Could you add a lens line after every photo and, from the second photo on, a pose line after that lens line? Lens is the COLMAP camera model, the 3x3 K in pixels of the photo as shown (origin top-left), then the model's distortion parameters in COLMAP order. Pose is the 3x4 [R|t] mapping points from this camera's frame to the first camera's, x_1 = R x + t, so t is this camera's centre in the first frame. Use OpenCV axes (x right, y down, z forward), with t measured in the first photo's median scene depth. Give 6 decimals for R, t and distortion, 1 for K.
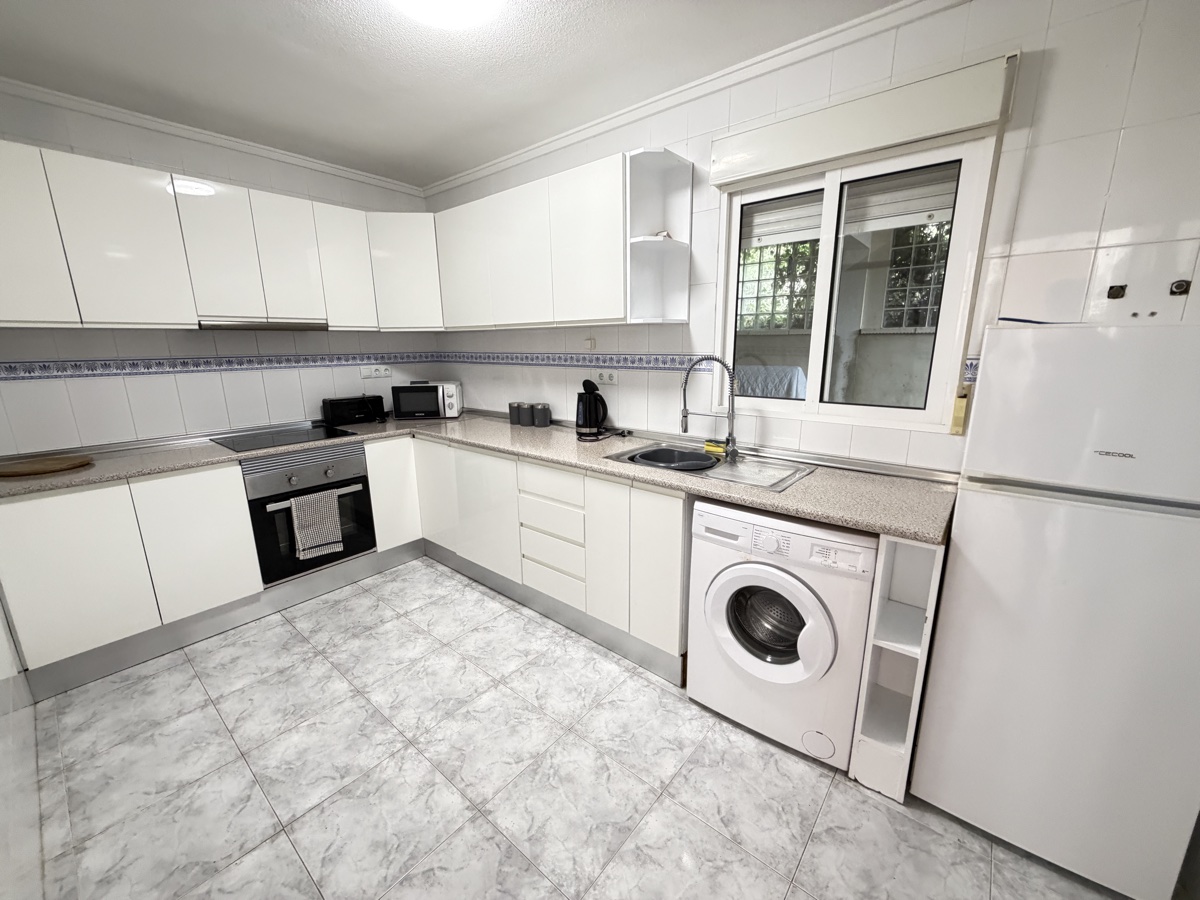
lens RADIAL K [[479.8, 0, 602.2], [0, 479.8, 452.2], [0, 0, 1]] dist [0.002219, -0.000738]
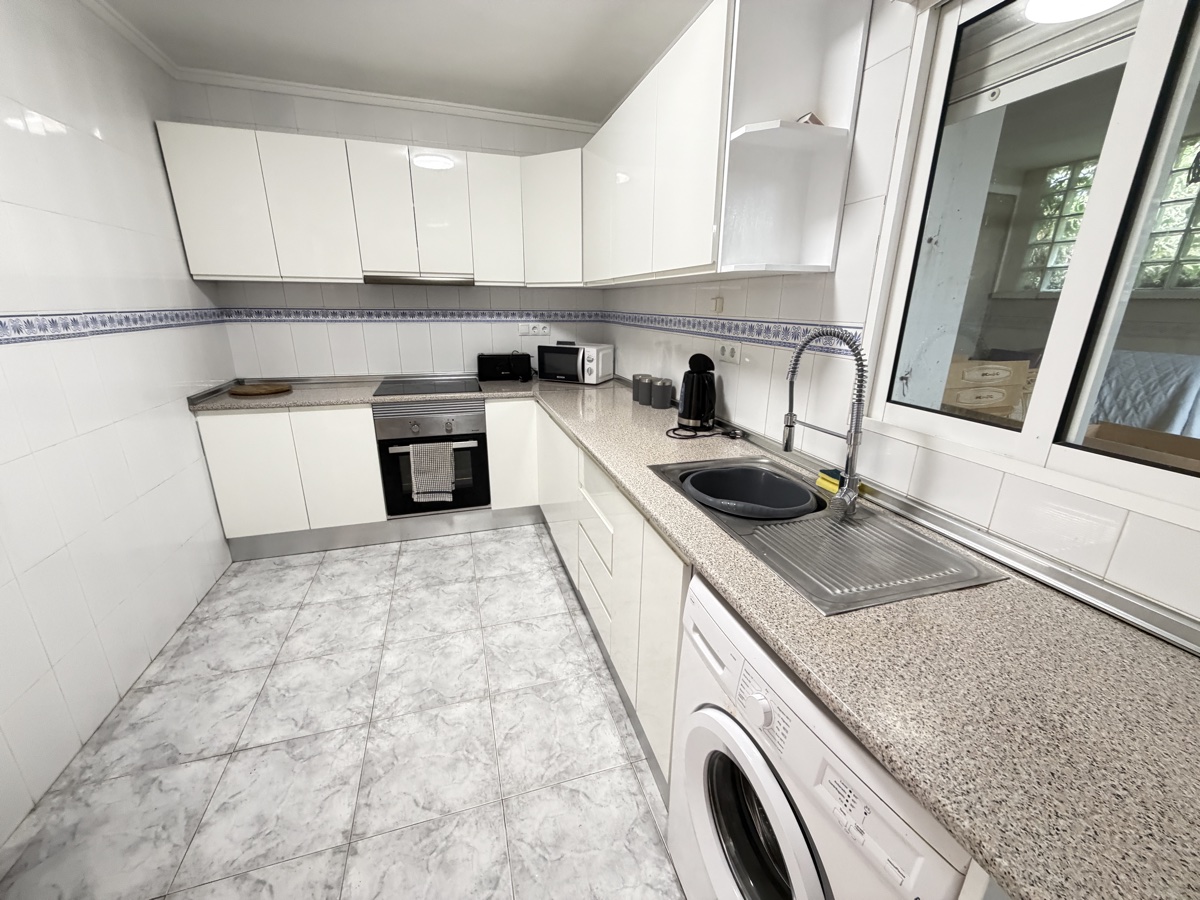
lens RADIAL K [[479.8, 0, 602.0], [0, 479.8, 452.5], [0, 0, 1]] dist [0.002219, -0.000738]
pose [[0.836290, 0.181079, -0.517523, 0.311489], [-0.141540, 0.983196, 0.115295, -0.081064], [0.529704, -0.023170, 0.847866, 0.359913]]
